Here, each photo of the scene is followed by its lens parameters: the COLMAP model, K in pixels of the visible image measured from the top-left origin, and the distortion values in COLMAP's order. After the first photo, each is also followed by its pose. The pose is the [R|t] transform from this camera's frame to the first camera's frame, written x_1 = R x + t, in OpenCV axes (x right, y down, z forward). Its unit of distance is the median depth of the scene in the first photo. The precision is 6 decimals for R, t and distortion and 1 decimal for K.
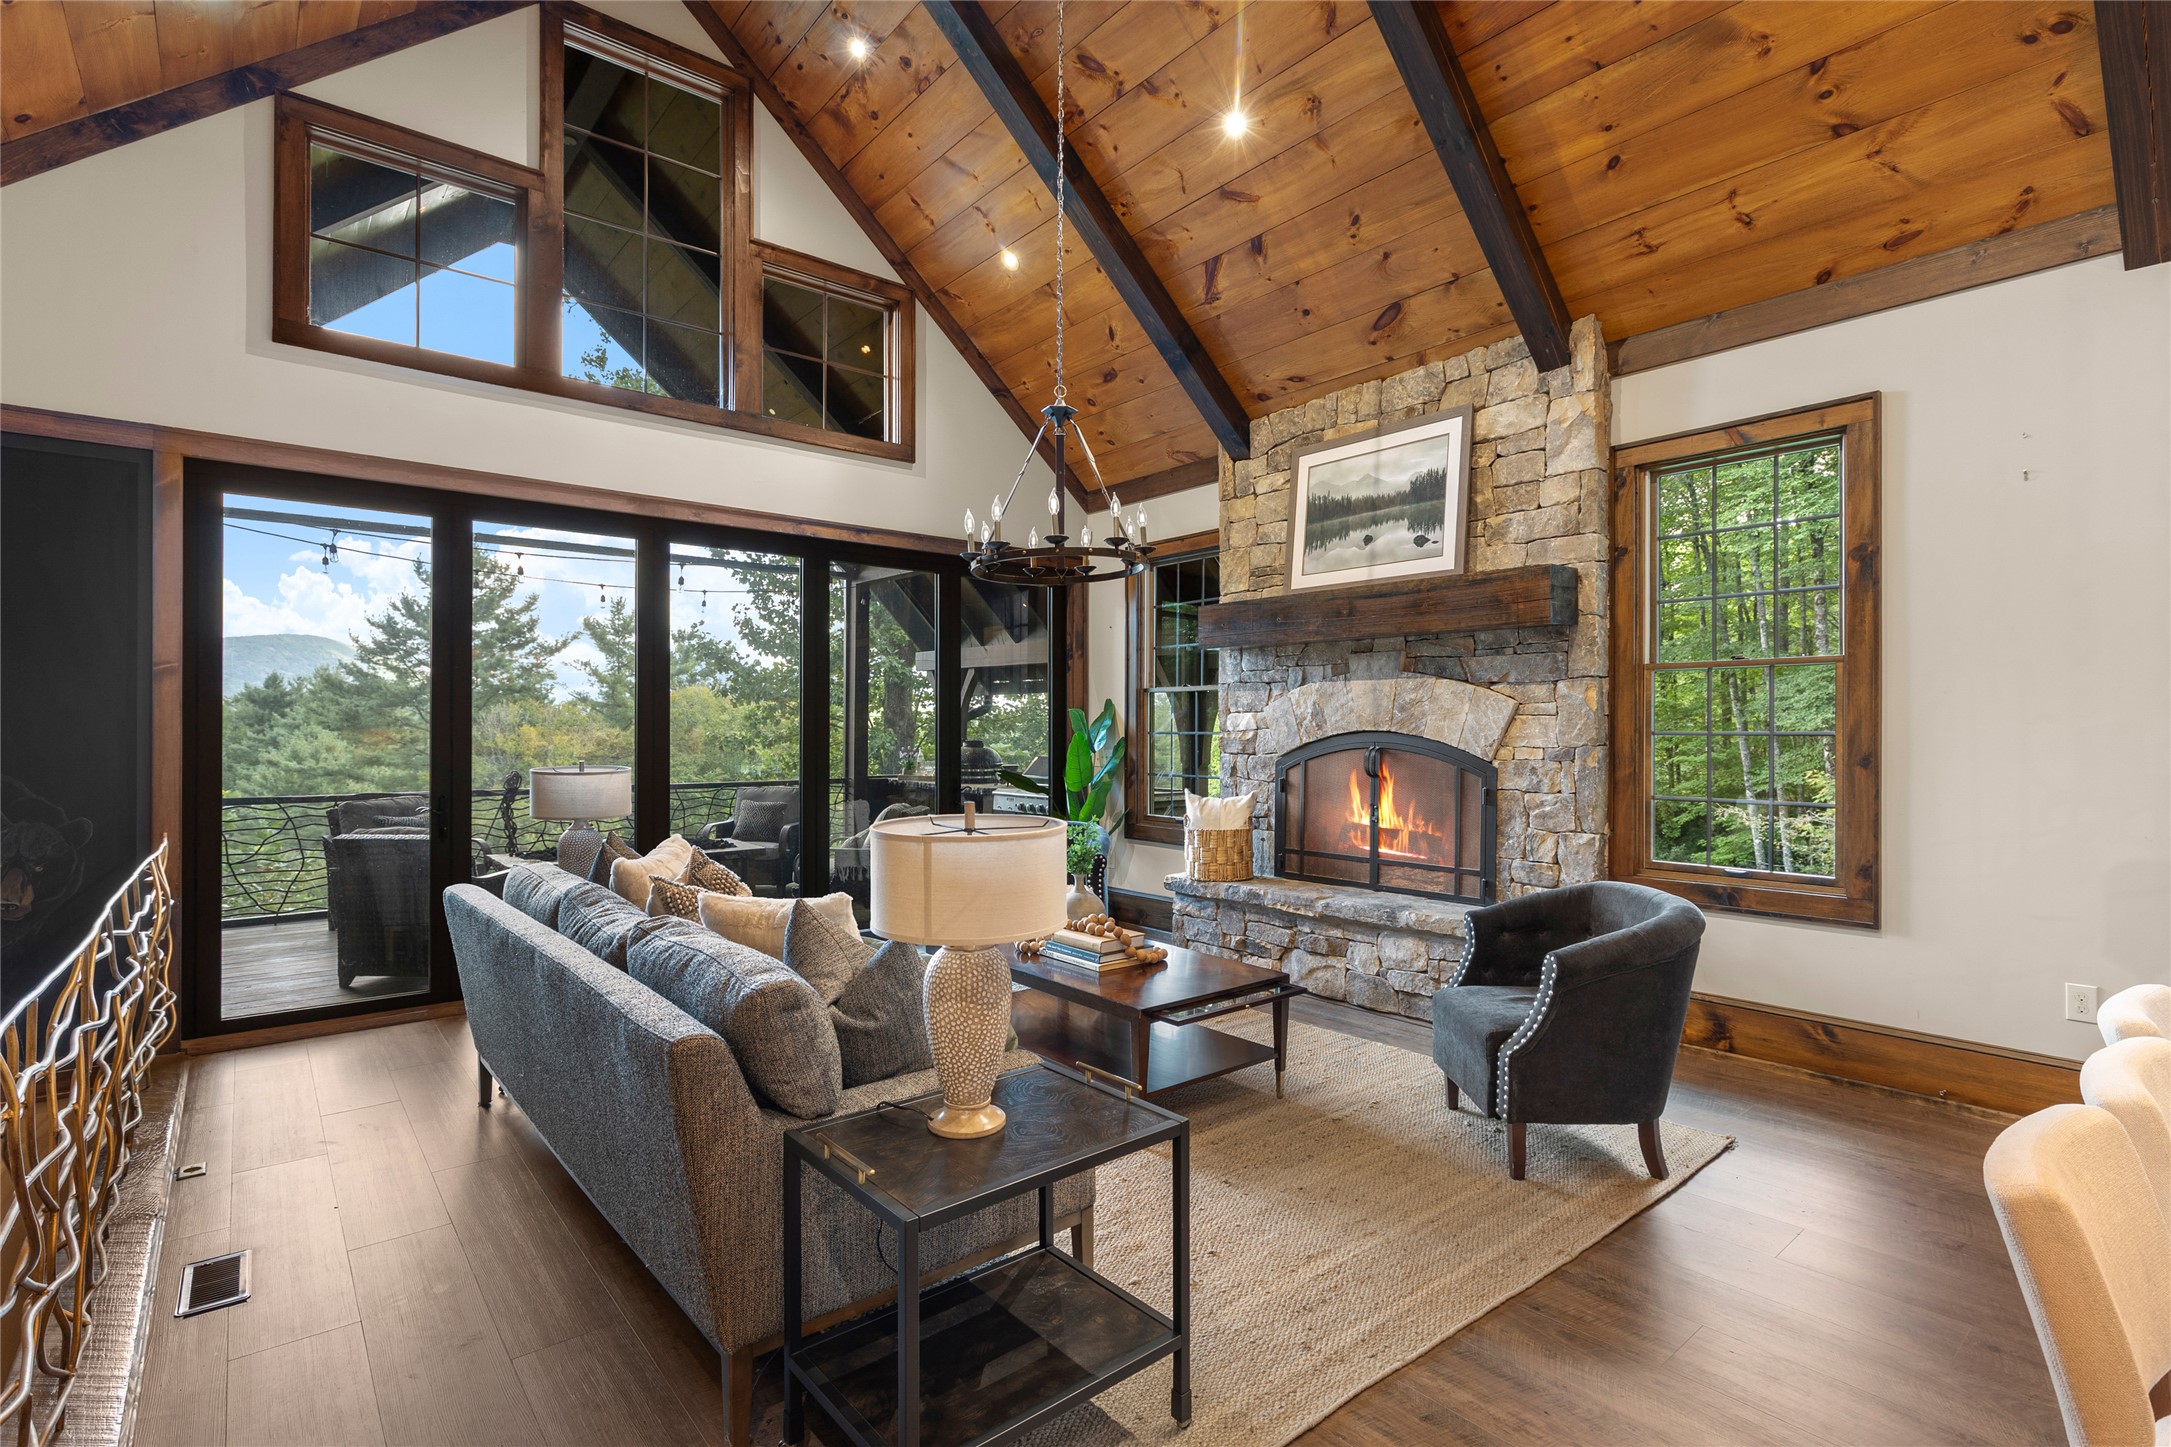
lens RADIAL K [[1003.5, 0, 1116.0], [0, 1003.5, 727.5], [0, 0, 1]] dist [-0.008428, 0.001112]
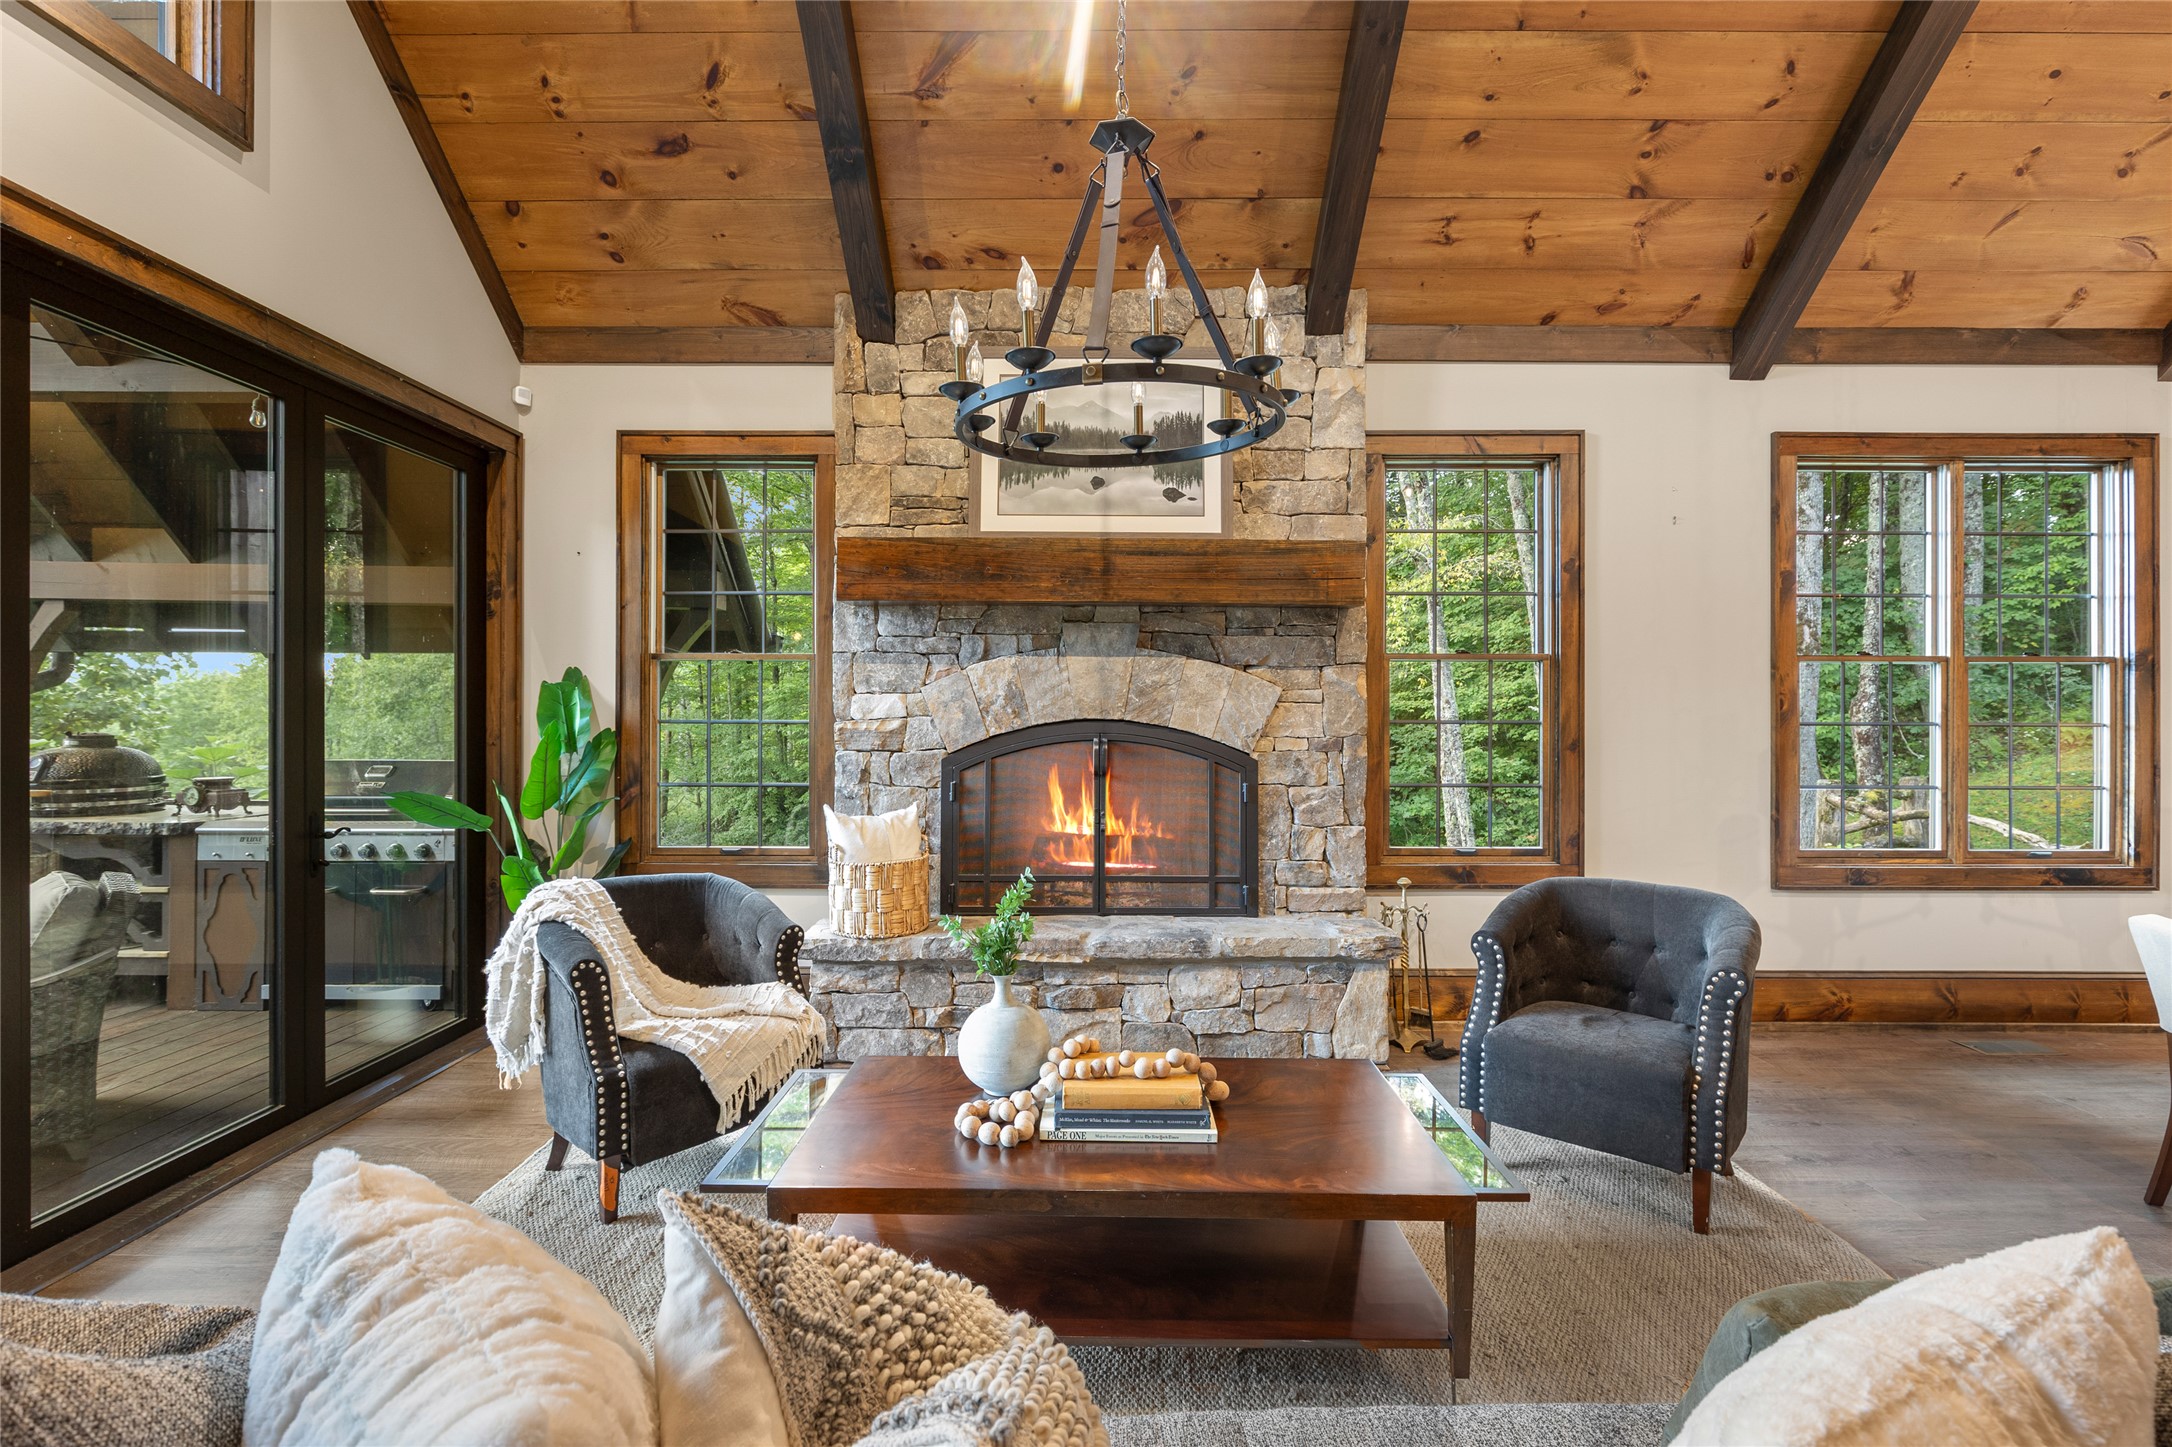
lens RADIAL K [[1004.0, 0, 1085.1], [0, 1004.0, 719.3], [0, 0, 1]] dist [-0.008428, 0.001112]
pose [[0.660000, -0.000742, 0.751265, -0.379239], [-0.004030, 0.999982, 0.004529, -0.000504], [-0.751254, -0.006017, 0.659985, 0.498119]]
